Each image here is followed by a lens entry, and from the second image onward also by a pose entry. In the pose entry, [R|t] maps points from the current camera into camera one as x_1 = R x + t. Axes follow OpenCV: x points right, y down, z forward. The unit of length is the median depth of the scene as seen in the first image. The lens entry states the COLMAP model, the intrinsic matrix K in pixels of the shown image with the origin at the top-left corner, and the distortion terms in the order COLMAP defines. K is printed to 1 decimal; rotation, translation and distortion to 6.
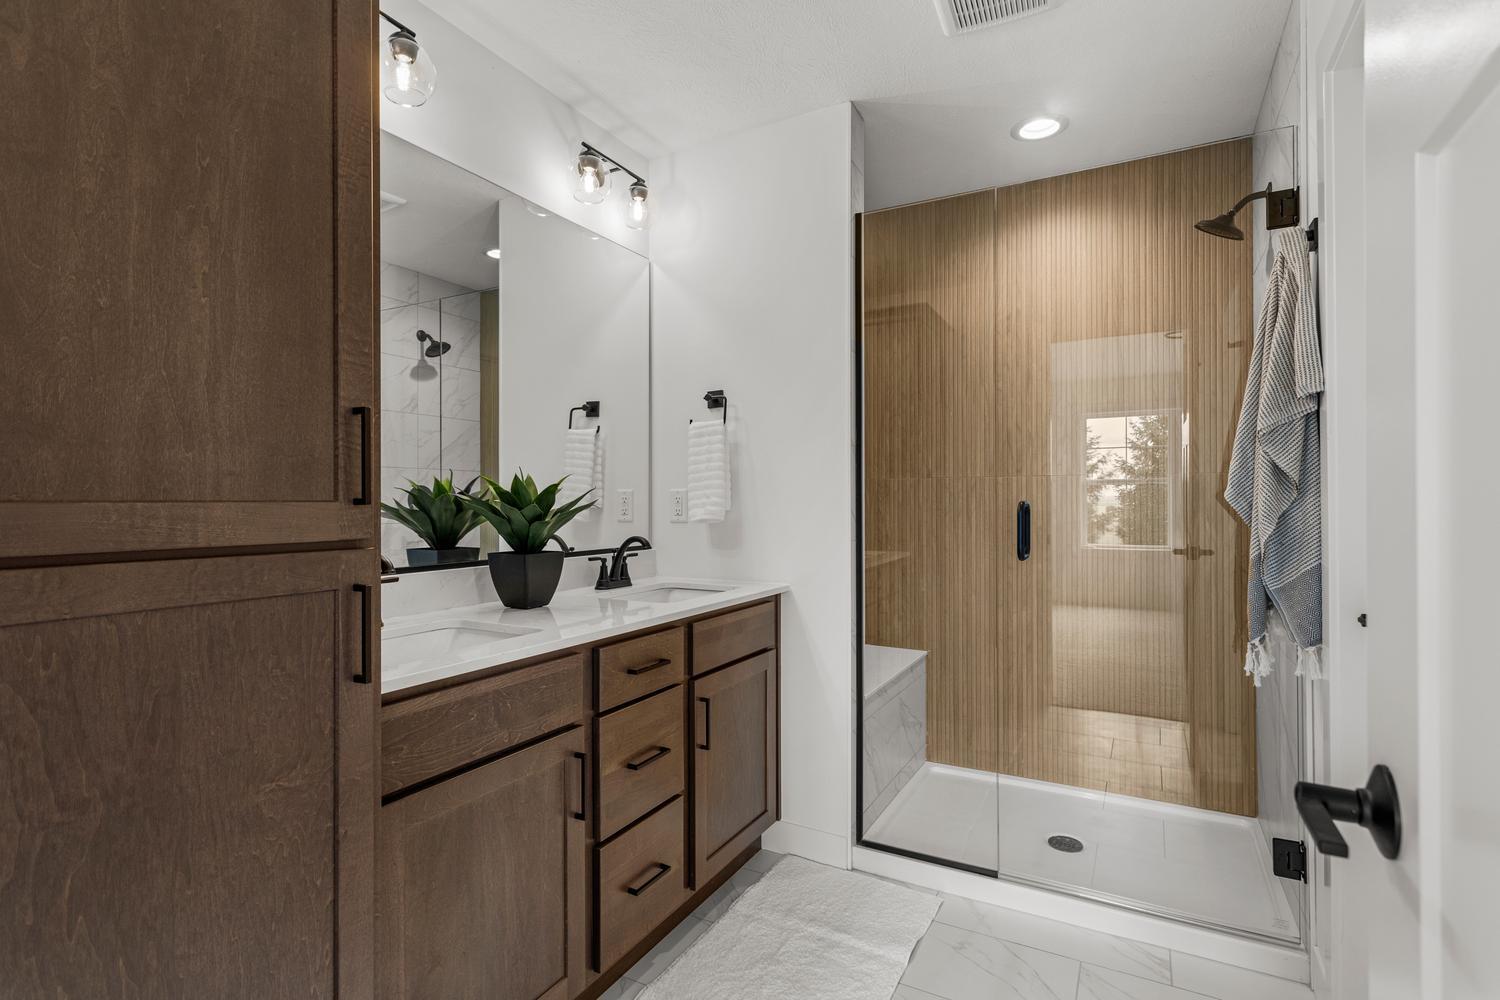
lens RADIAL K [[729.7, 0, 741.3], [0, 729.7, 500.3], [0, 0, 1]] dist [0.002636, 0.001135]
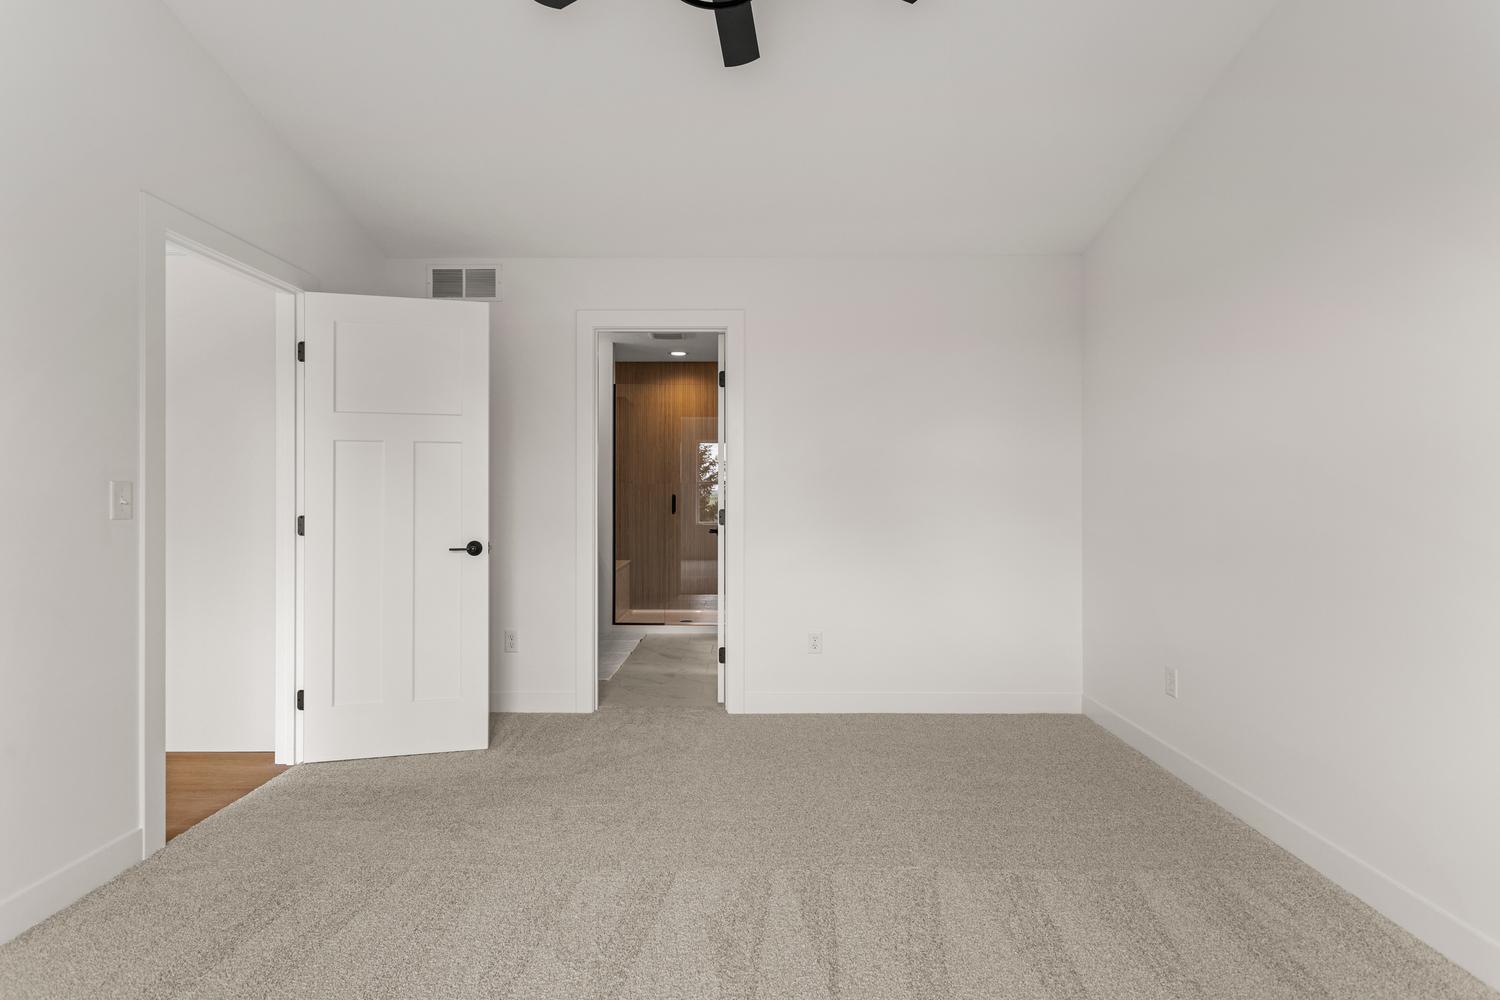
lens RADIAL K [[729.7, 0, 750.1], [0, 729.7, 502.6], [0, 0, 1]] dist [0.002636, 0.001135]
pose [[0.875106, -0.000973, 0.483930, -0.296219], [-0.005155, 0.999923, 0.011332, 0.000140], [-0.483903, -0.012411, 0.875033, -0.664186]]
